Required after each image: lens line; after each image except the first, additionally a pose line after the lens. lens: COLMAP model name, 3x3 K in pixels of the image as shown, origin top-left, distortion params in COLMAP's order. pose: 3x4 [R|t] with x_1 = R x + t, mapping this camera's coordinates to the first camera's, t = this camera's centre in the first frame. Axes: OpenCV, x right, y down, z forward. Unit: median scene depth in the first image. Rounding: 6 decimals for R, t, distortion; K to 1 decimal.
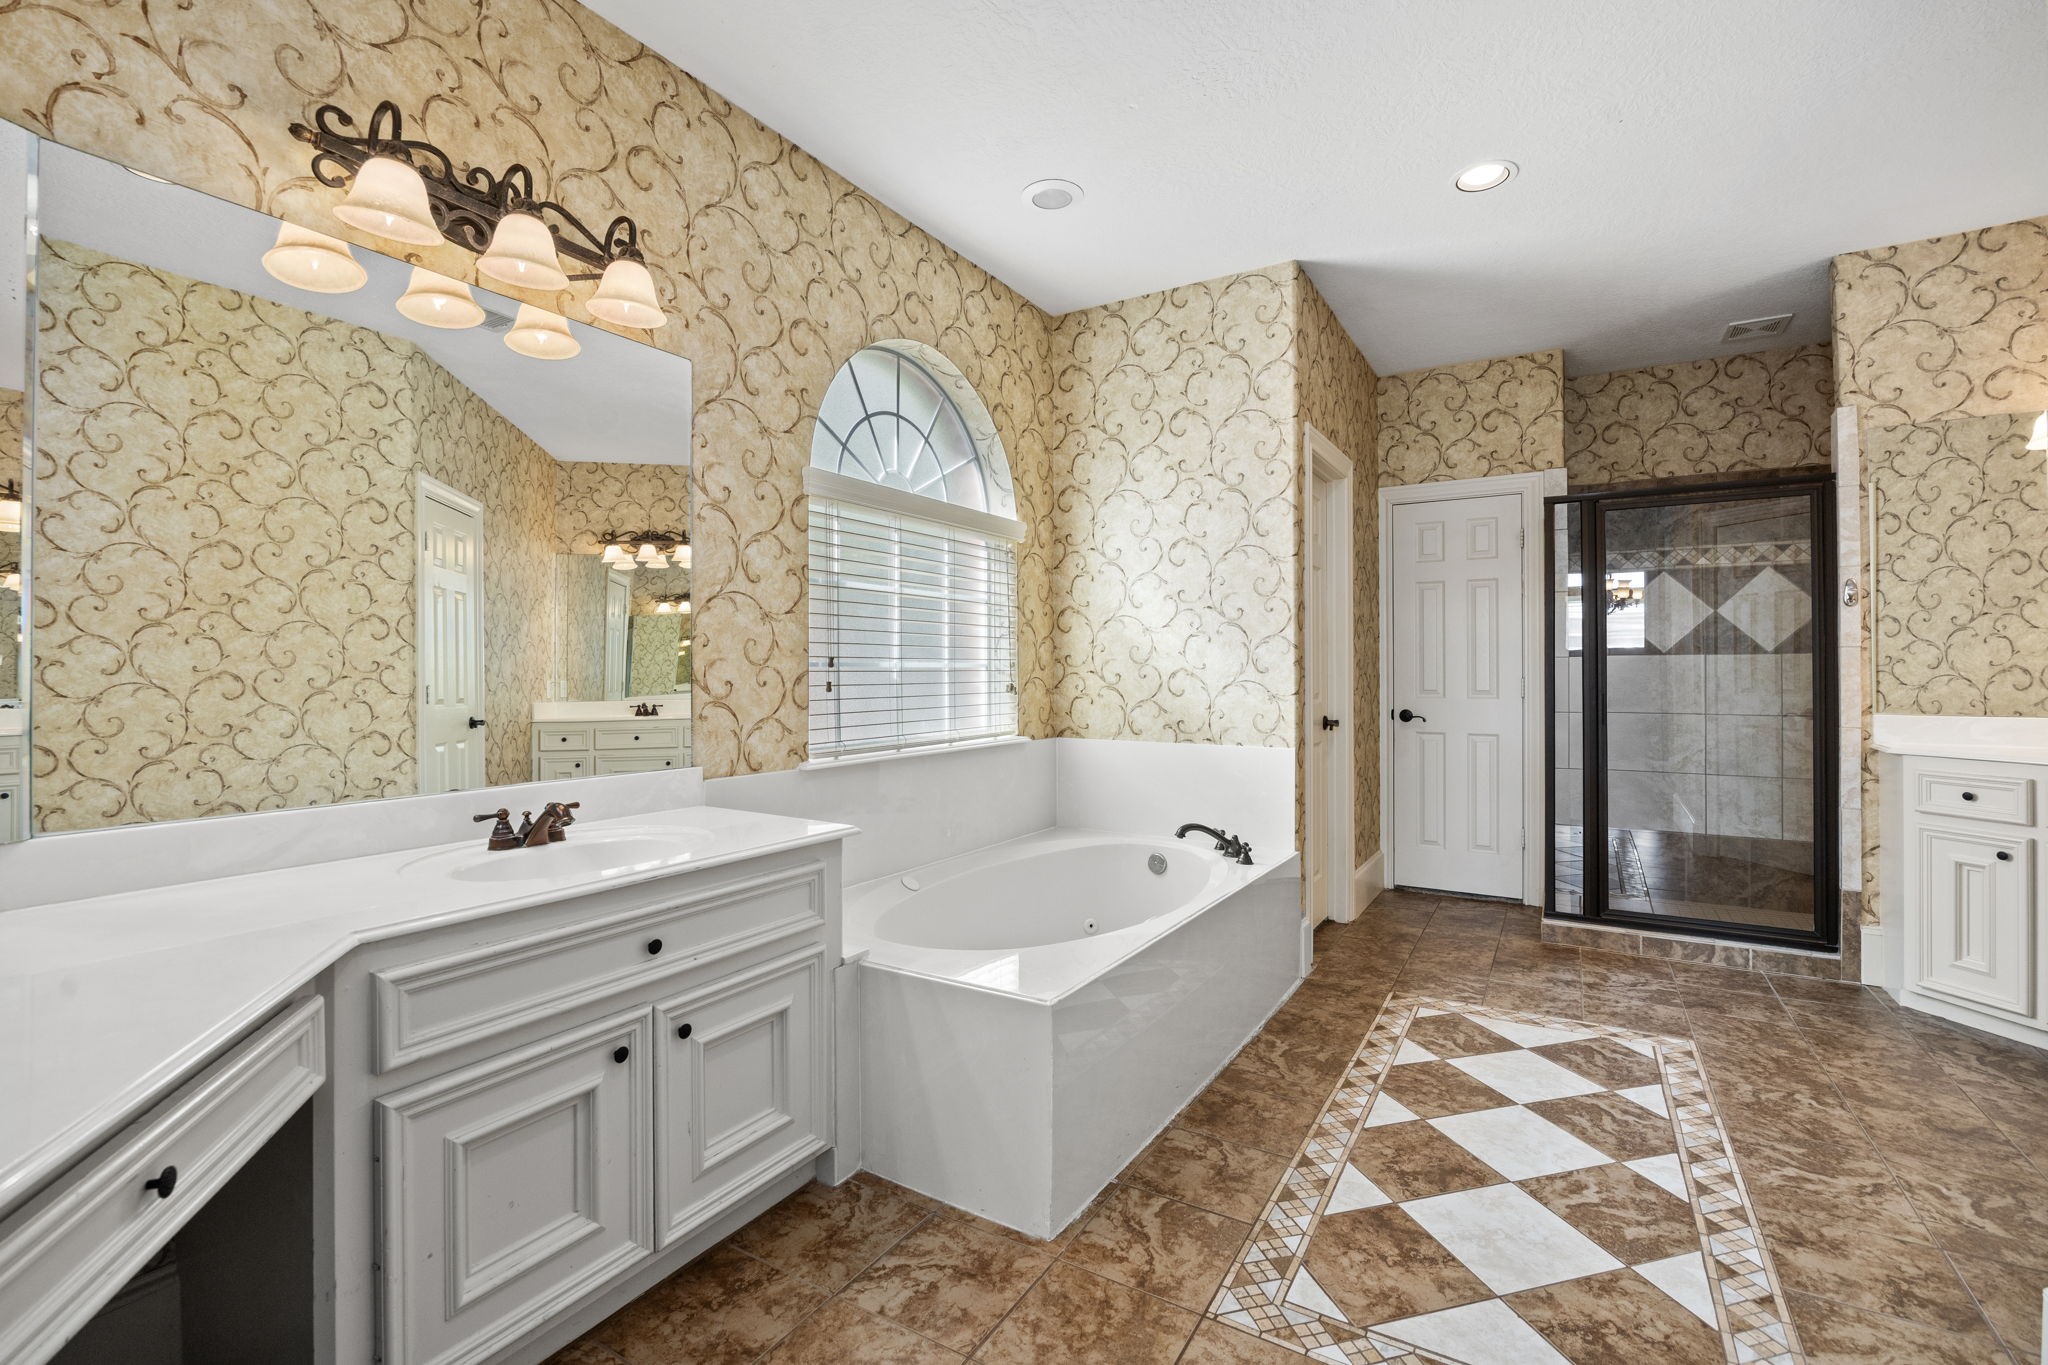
lens RADIAL K [[914.9, 0, 1029.6], [0, 914.9, 668.6], [0, 0, 1]] dist [-0.016138, 0.001252]
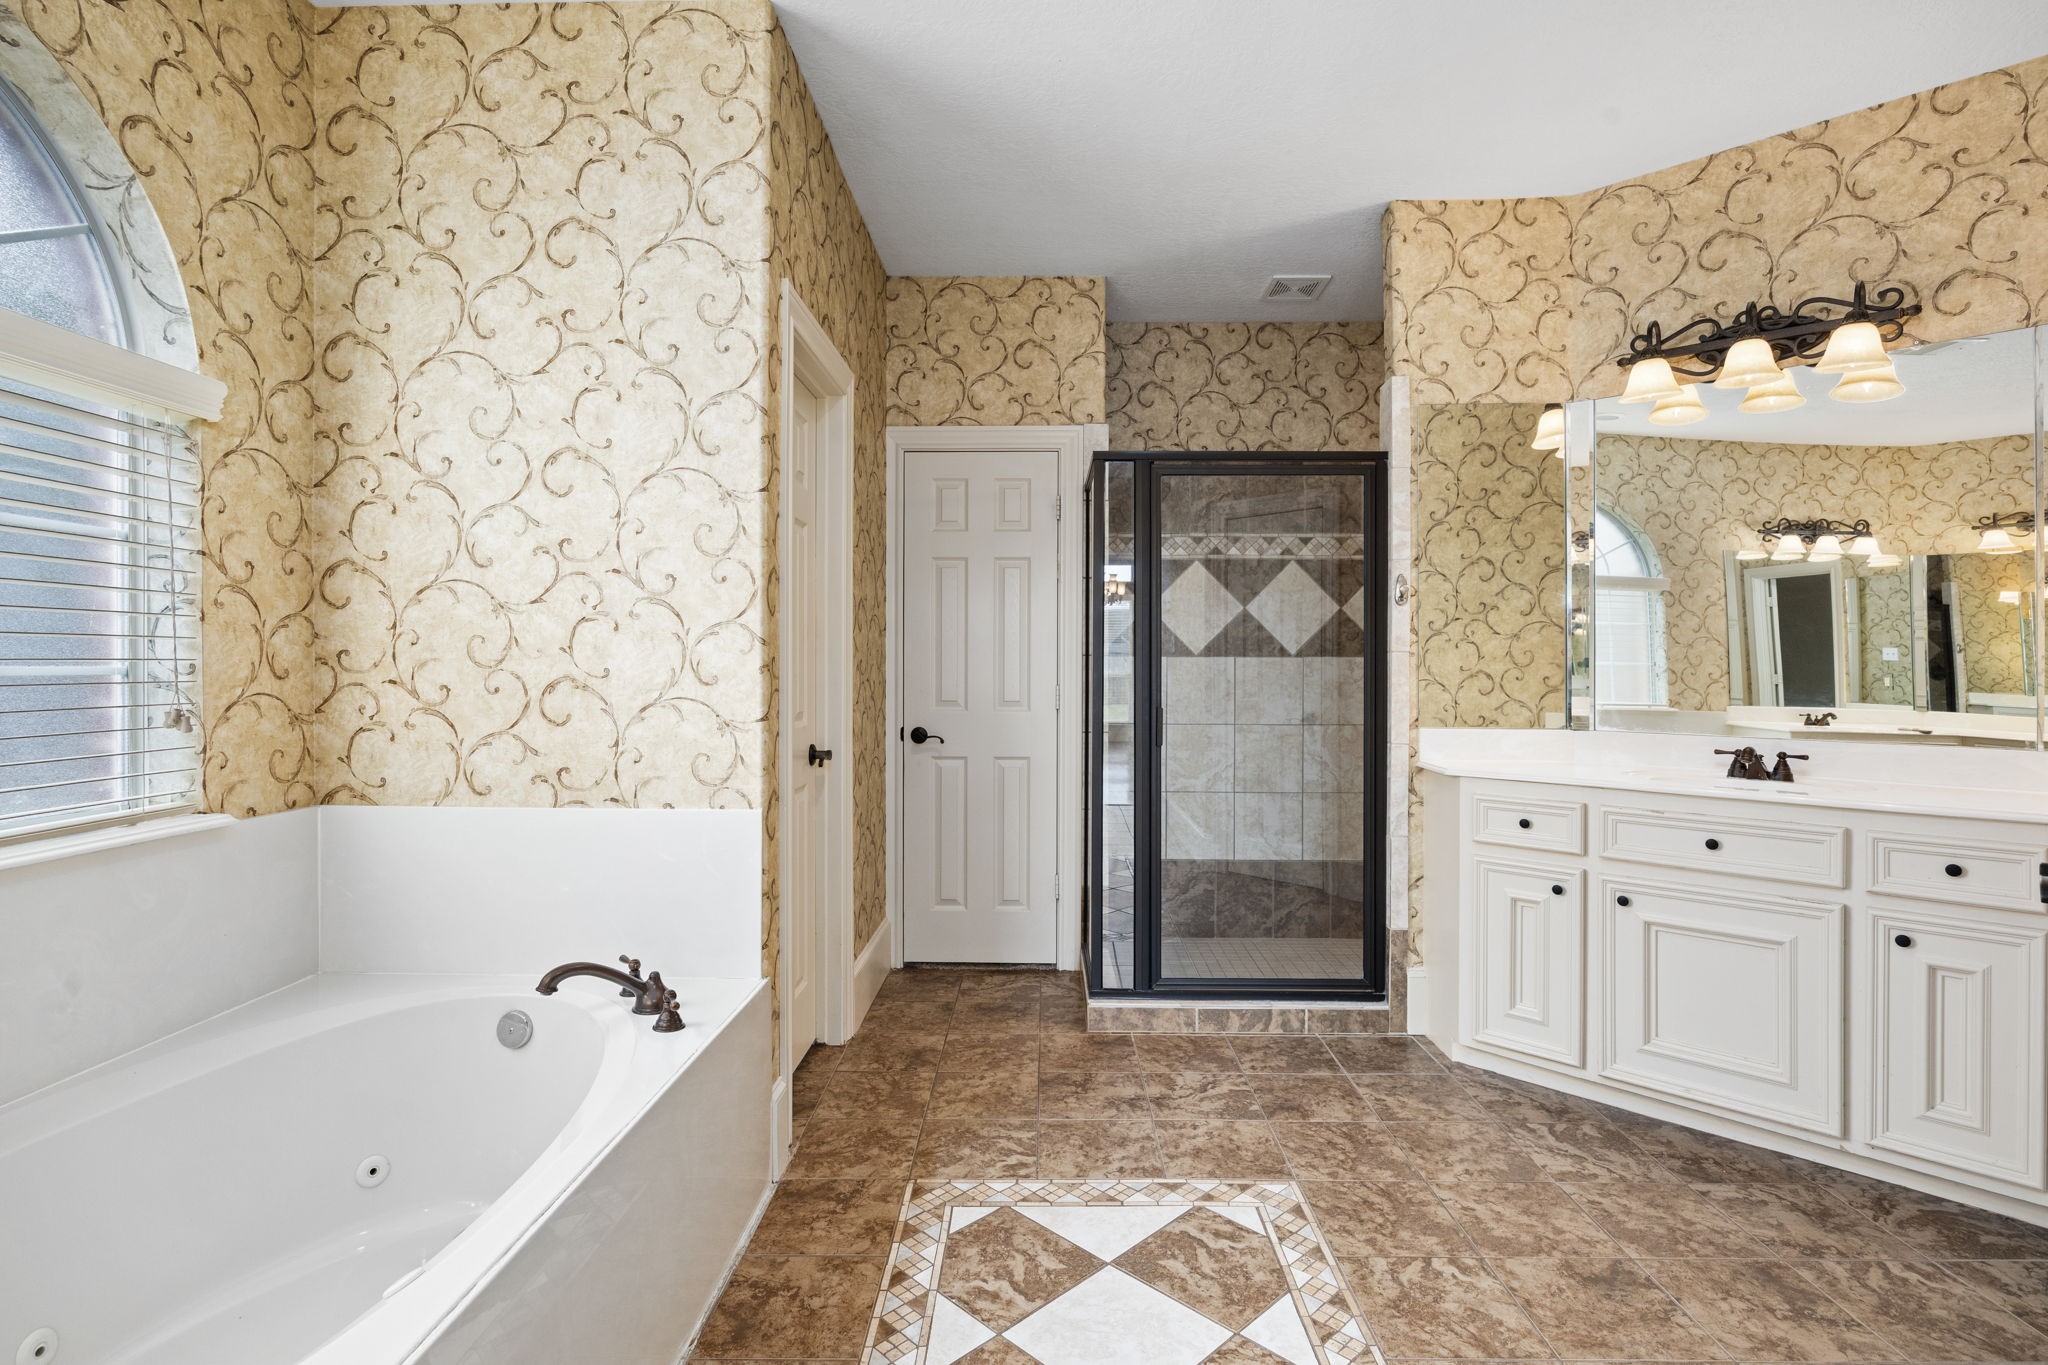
lens RADIAL K [[1021.8, 0, 1027.9], [0, 1021.8, 668.6], [0, 0, 1]] dist [-0.019425, -0.000187]
pose [[0.870374, 0.002880, 0.492382, 0.104398], [-0.005812, 0.999973, 0.004426, -0.009579], [-0.492356, -0.006714, 0.870368, 0.306189]]
